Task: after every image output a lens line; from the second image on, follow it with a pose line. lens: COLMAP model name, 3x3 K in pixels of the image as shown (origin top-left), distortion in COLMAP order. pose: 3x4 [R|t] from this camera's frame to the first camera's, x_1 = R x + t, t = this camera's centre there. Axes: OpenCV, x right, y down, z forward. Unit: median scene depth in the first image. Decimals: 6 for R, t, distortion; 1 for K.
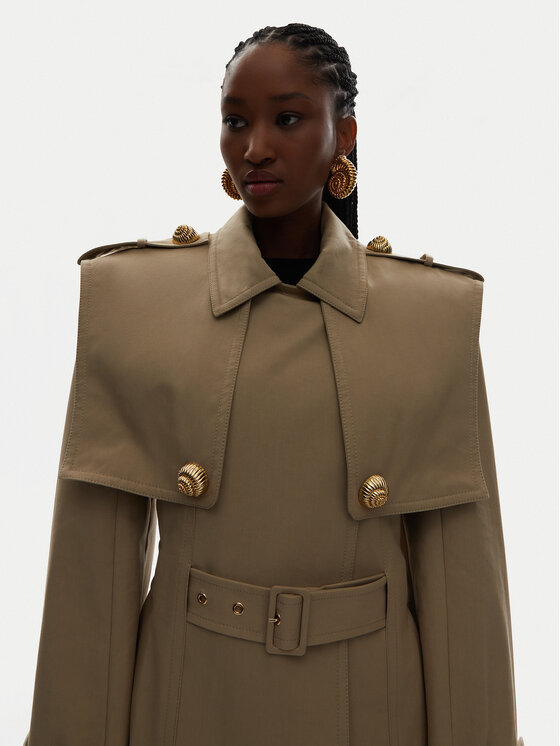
lens RADIAL K [[498.7, 0, 277.3], [0, 498.7, 372.4], [0, 0, 1]] dist [-0.040695, 0.000537]
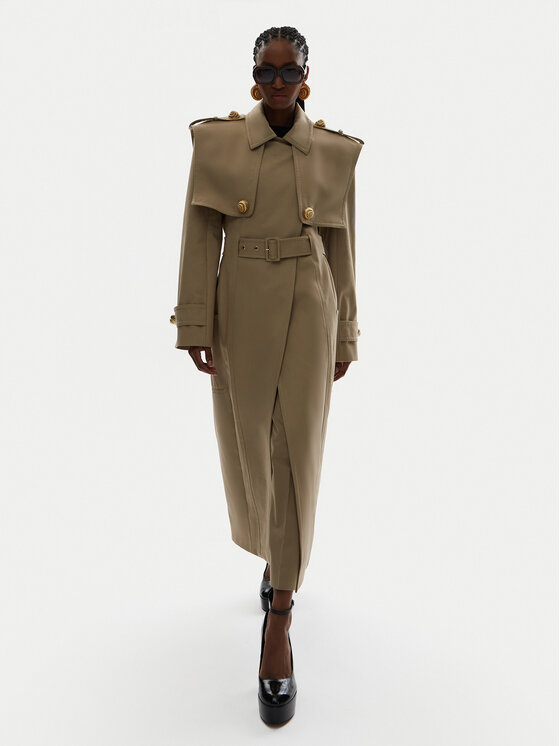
lens RADIAL K [[635.0, 0, 276.7], [0, 635.0, 373.1], [0, 0, 1]] dist [0.015319, 0.018249]
pose [[0.998028, 0.035176, 0.051986, -0.127259], [-0.040090, 0.994502, 0.096735, 0.745411], [-0.048297, -0.098628, 0.993952, -2.476893]]
